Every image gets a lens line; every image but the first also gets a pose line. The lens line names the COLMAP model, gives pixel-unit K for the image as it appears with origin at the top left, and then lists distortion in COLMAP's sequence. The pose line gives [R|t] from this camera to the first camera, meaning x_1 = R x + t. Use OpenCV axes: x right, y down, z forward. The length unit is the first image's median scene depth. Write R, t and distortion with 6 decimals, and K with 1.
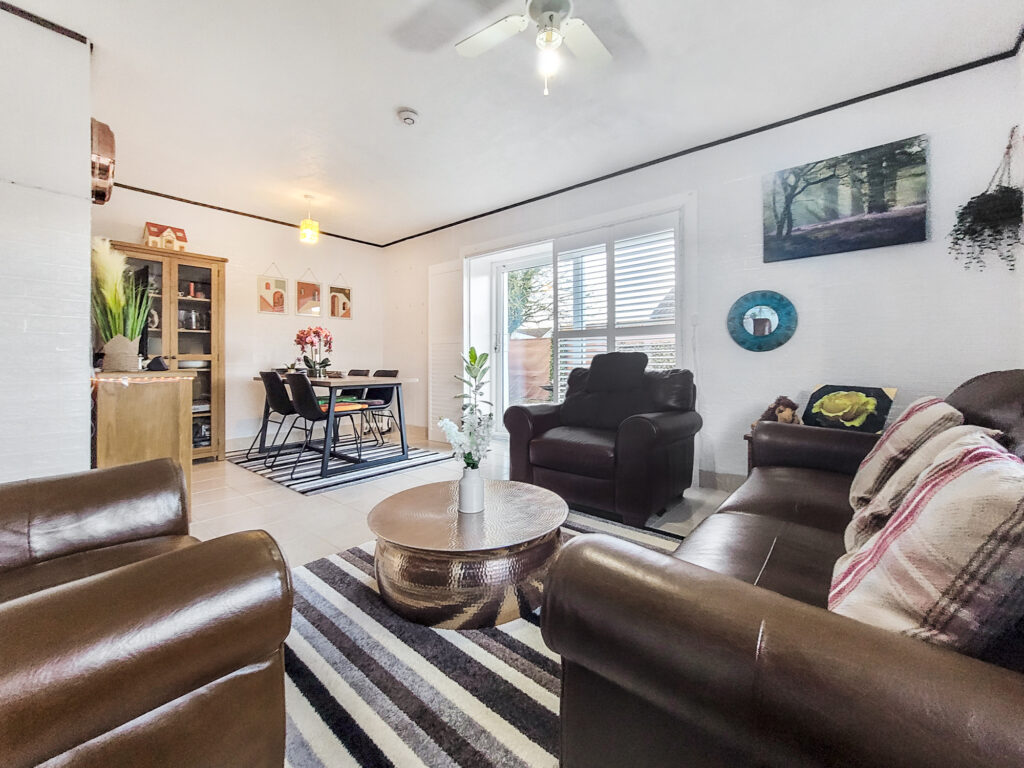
lens RADIAL K [[412.6, 0, 512.4], [0, 412.6, 368.2], [0, 0, 1]] dist [0.008394, -0.000170]
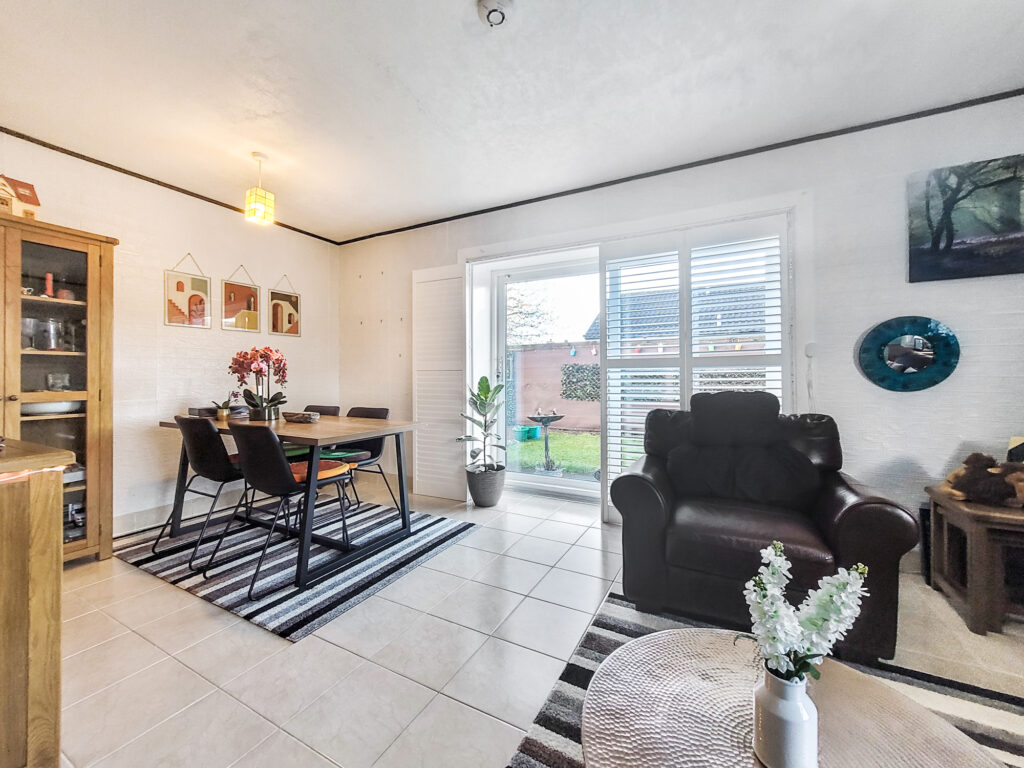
lens RADIAL K [[405.2, 0, 512.0], [0, 405.2, 384.0], [0, 0, 1]] dist [0.002216, 0.001027]
pose [[0.978678, -0.002354, 0.205388, -0.227231], [0.002900, 0.999993, -0.002357, -0.039770], [-0.205381, 0.002903, 0.978678, 0.271847]]
